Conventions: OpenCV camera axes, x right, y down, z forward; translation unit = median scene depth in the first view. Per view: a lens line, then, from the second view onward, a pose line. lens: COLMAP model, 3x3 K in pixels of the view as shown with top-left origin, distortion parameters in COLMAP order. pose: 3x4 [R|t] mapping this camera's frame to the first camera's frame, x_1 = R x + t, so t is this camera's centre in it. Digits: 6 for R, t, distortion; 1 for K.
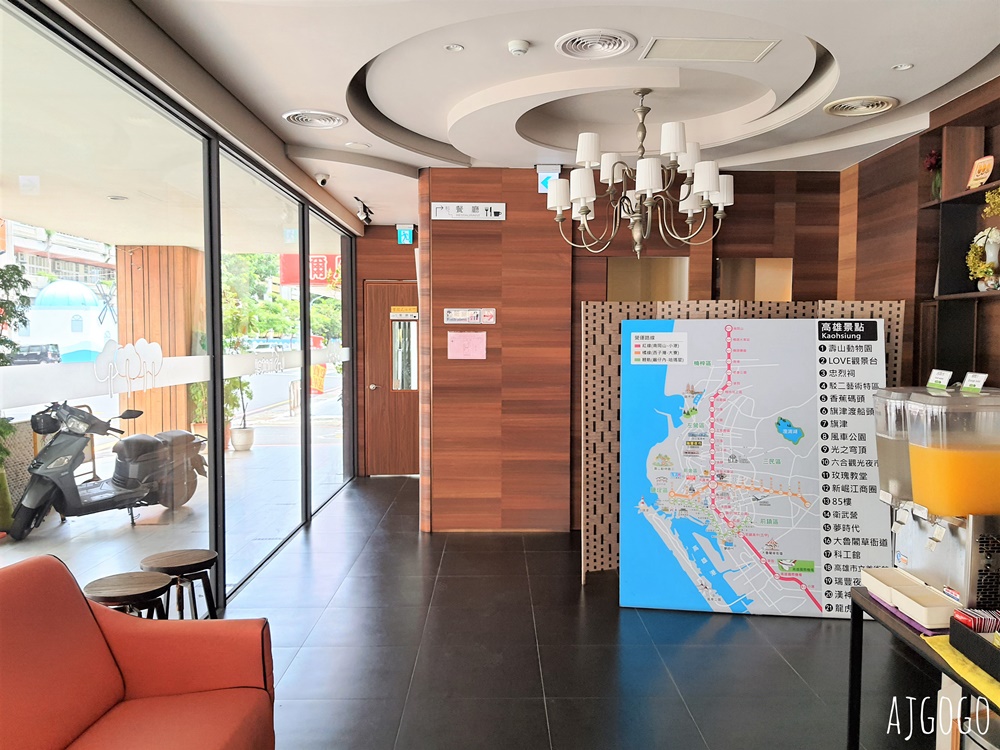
lens RADIAL K [[794.9, 0, 499.7], [0, 794.9, 375.2], [0, 0, 1]] dist [0.065701, -0.060969]
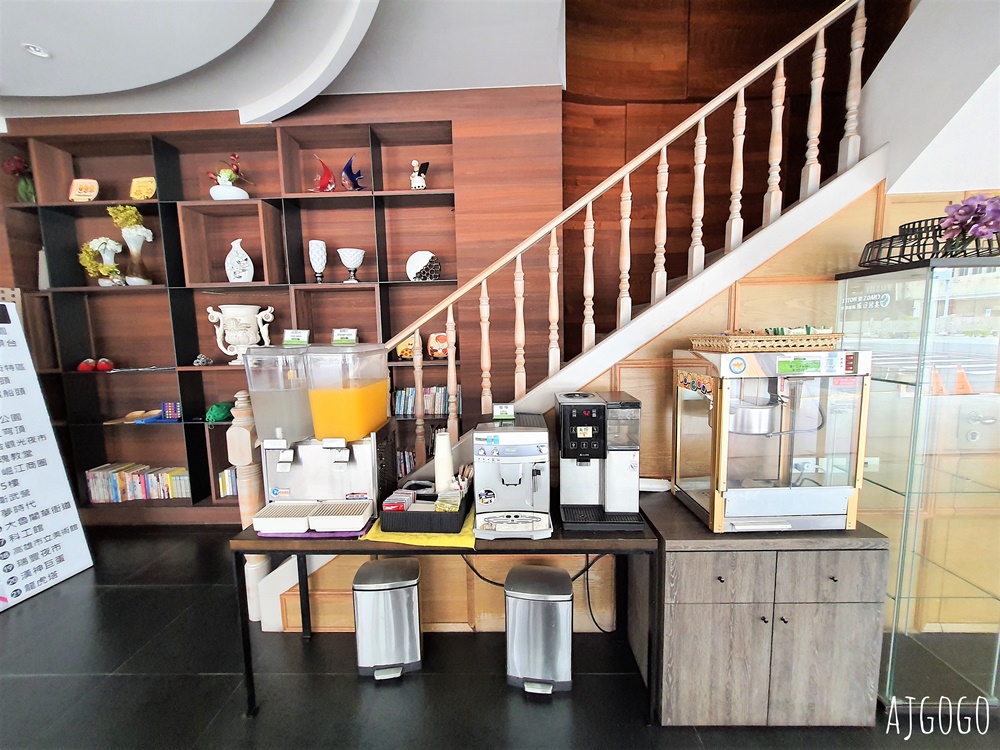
lens RADIAL K [[393.7, 0, 501.2], [0, 393.7, 374.2], [0, 0, 1]] dist [0.001355, -0.000752]
pose [[0.034039, -0.109650, 0.993387, -0.020913], [0.068051, 0.991911, 0.107156, 0.010862], [-0.997101, 0.063953, 0.041225, 0.362110]]
